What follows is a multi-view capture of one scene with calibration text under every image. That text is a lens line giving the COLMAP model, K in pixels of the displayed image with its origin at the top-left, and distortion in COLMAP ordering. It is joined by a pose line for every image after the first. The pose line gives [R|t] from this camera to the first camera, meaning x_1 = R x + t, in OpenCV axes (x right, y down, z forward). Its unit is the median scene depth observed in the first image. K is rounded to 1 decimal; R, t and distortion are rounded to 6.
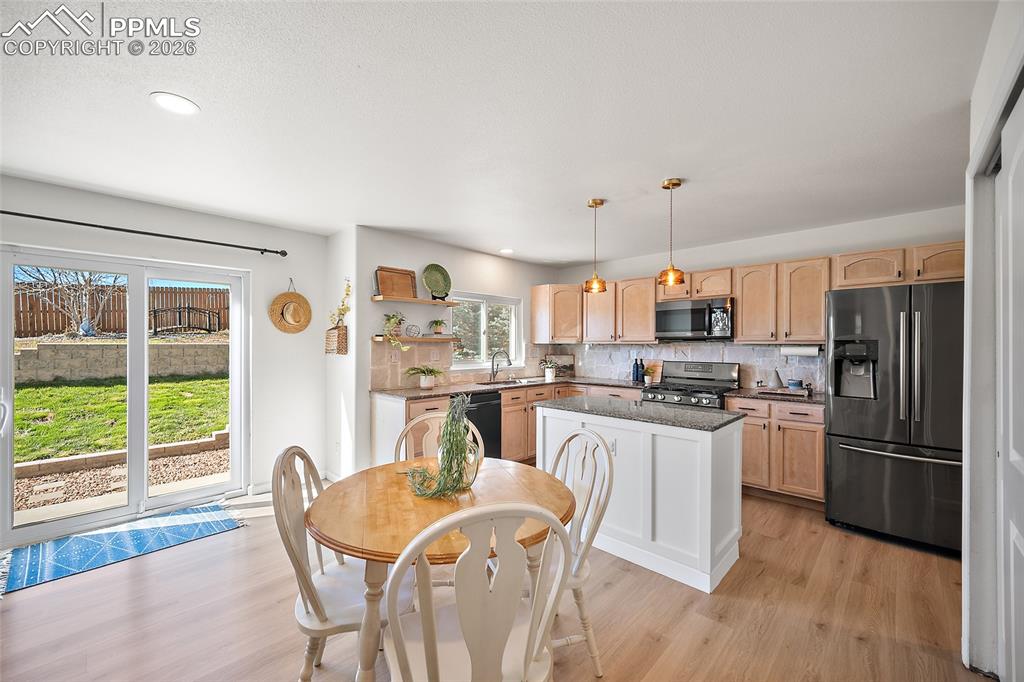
lens RADIAL K [[405.9, 0, 500.5], [0, 405.9, 342.5], [0, 0, 1]] dist [-0.000825, -0.001436]
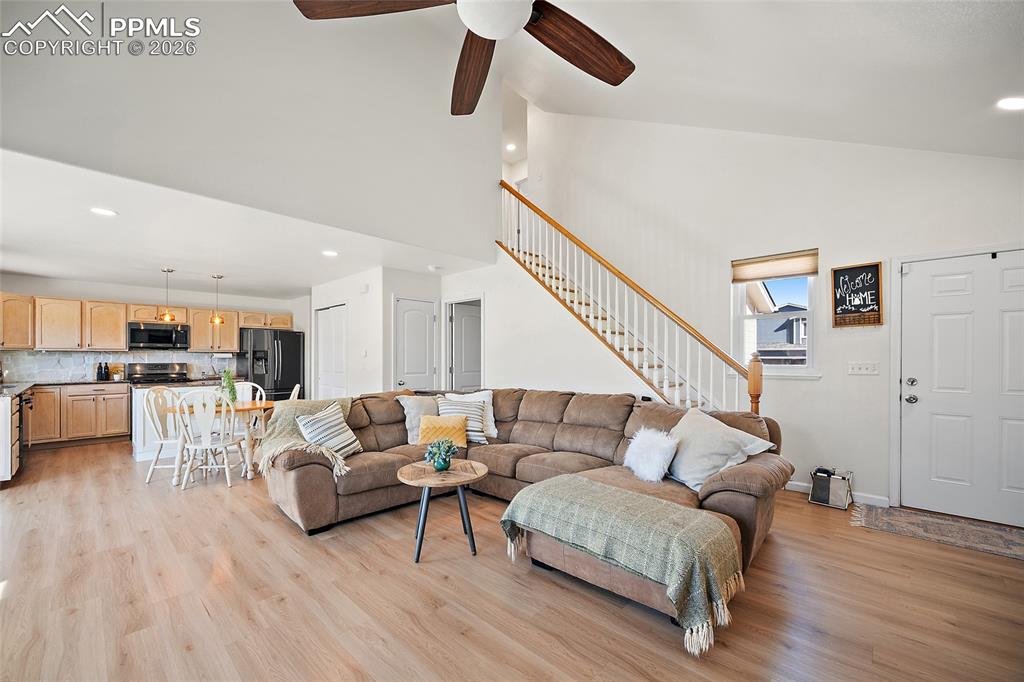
lens RADIAL K [[405.9, 0, 501.2], [0, 405.9, 361.3], [0, 0, 1]] dist [-0.000825, -0.001436]
pose [[-0.016977, -0.013990, 0.999758, -1.151234], [-0.007091, 0.999879, 0.013871, 0.010598], [-0.999831, -0.006853, -0.017074, -0.306427]]
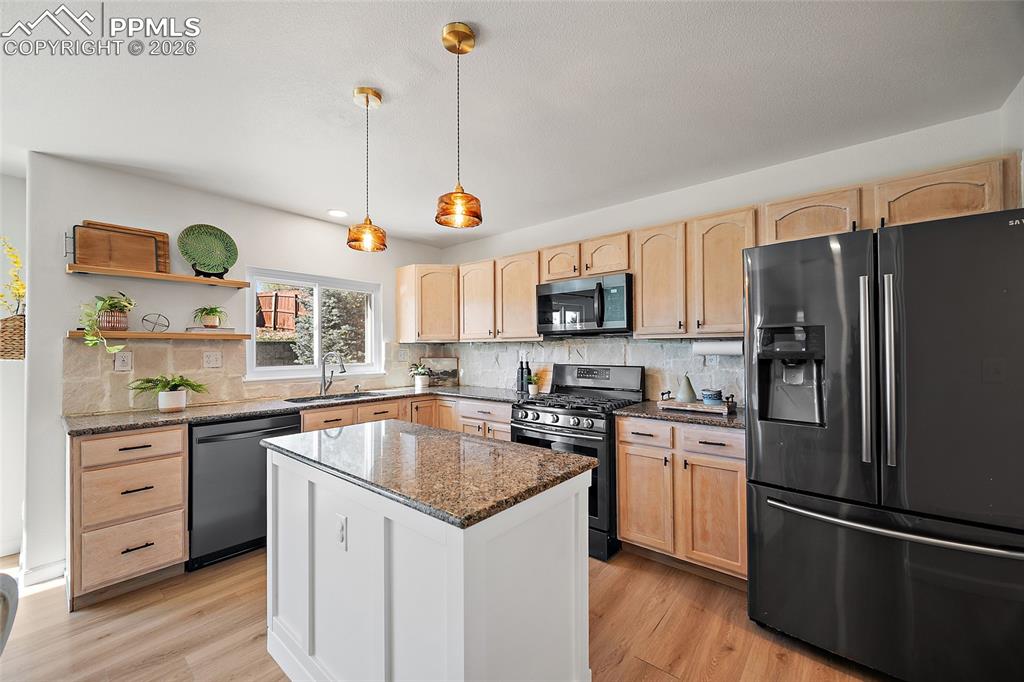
lens RADIAL K [[405.9, 0, 500.8], [0, 405.9, 341.3], [0, 0, 1]] dist [-0.000825, -0.001436]
pose [[0.997517, -0.007333, 0.070048, 0.286271], [0.008143, 0.999903, -0.011283, 0.012979], [-0.069958, 0.011825, 0.997480, 0.301587]]
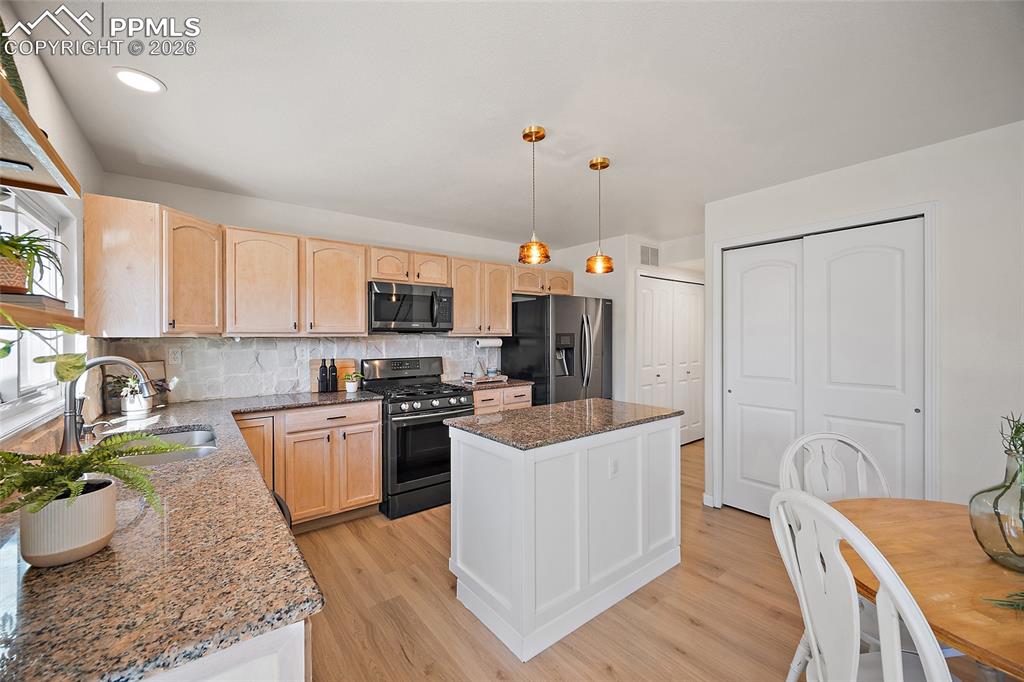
lens RADIAL K [[405.9, 0, 506.0], [0, 405.9, 338.8], [0, 0, 1]] dist [-0.000825, -0.001436]
pose [[0.131781, -0.008634, 0.991241, -0.343445], [-0.001177, 0.999960, 0.008867, 0.000116], [-0.991278, -0.002335, 0.131766, 0.715051]]
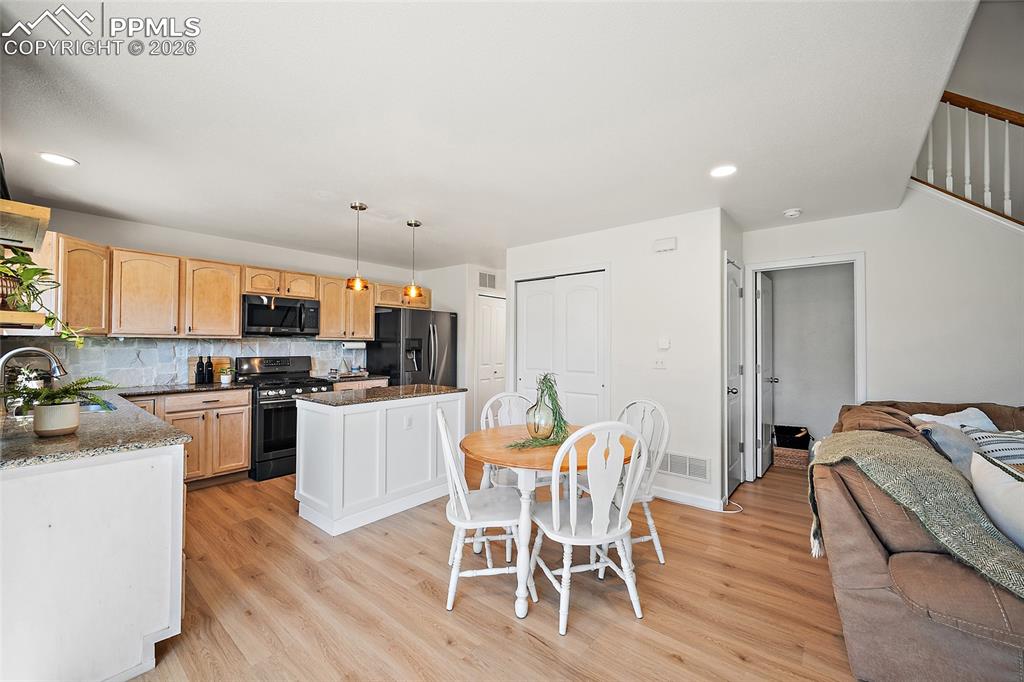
lens RADIAL K [[405.9, 0, 508.4], [0, 405.9, 340.1], [0, 0, 1]] dist [-0.000825, -0.001436]
pose [[-0.086188, 0.008046, 0.996246, -0.636746], [-0.010545, 0.999904, -0.008988, 0.008831], [-0.996223, -0.011281, -0.086095, 0.522543]]
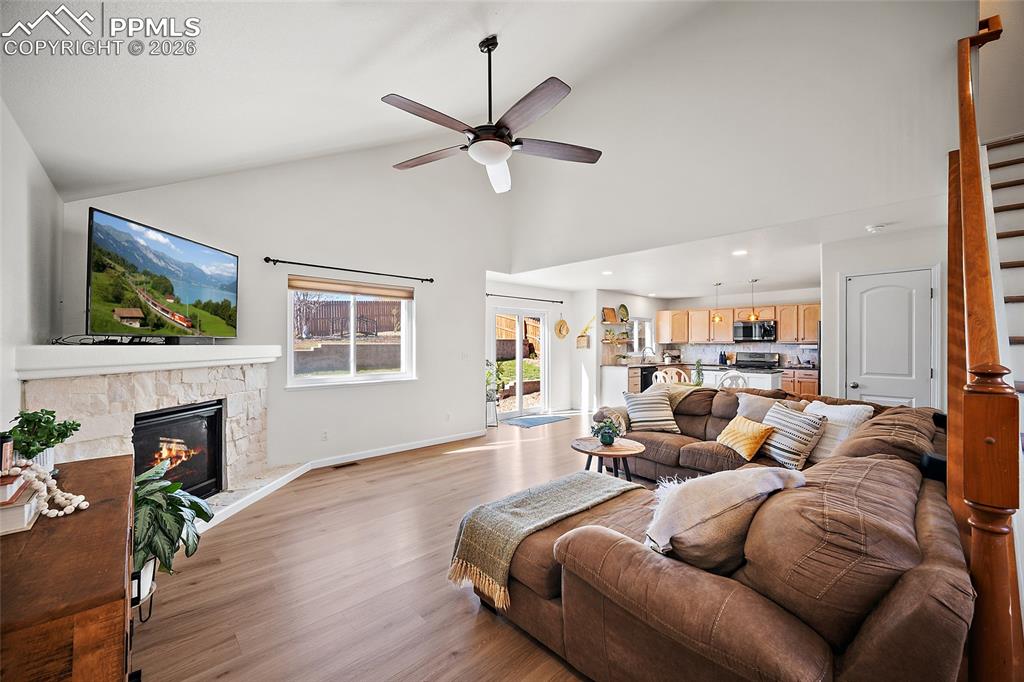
lens RADIAL K [[405.9, 0, 506.4], [0, 405.9, 340.4], [0, 0, 1]] dist [-0.000825, -0.001436]
pose [[0.999199, -0.002607, -0.039936, -0.670434], [0.002526, 0.999995, -0.002077, -0.010484], [0.039941, 0.001974, 0.999200, -1.047377]]
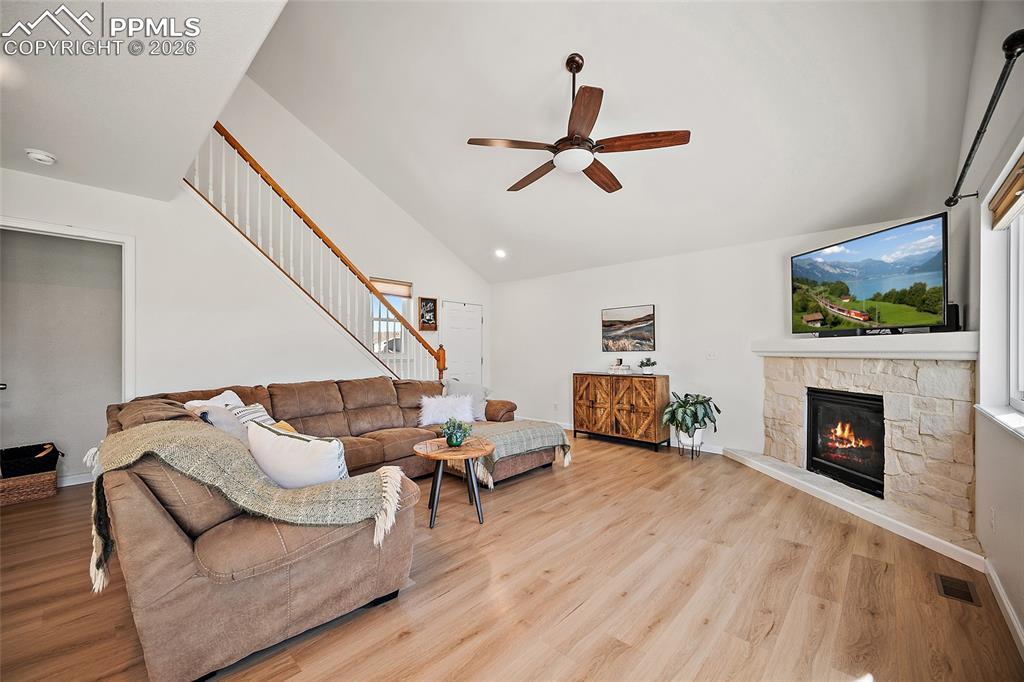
lens RADIAL K [[405.9, 0, 504.6], [0, 405.9, 350.3], [0, 0, 1]] dist [-0.000825, -0.001436]
pose [[-0.999846, -0.004019, -0.017085, -0.572032], [-0.003884, 0.999961, -0.007897, 0.029585], [0.017116, -0.007830, -0.999823, 0.506329]]
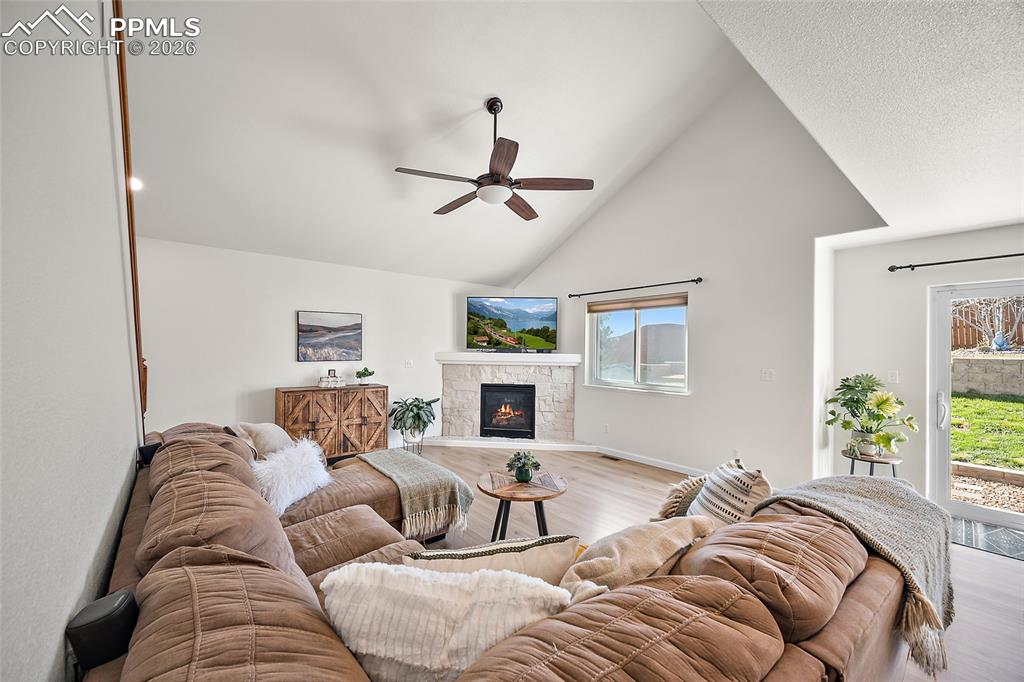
lens RADIAL K [[405.9, 0, 505.3], [0, 405.9, 347.5], [0, 0, 1]] dist [-0.000825, -0.001436]
pose [[-0.104277, -0.013240, -0.994460, 0.152424], [-0.005741, 0.999903, -0.012711, -0.007212], [0.994532, 0.004384, -0.104343, -0.181297]]
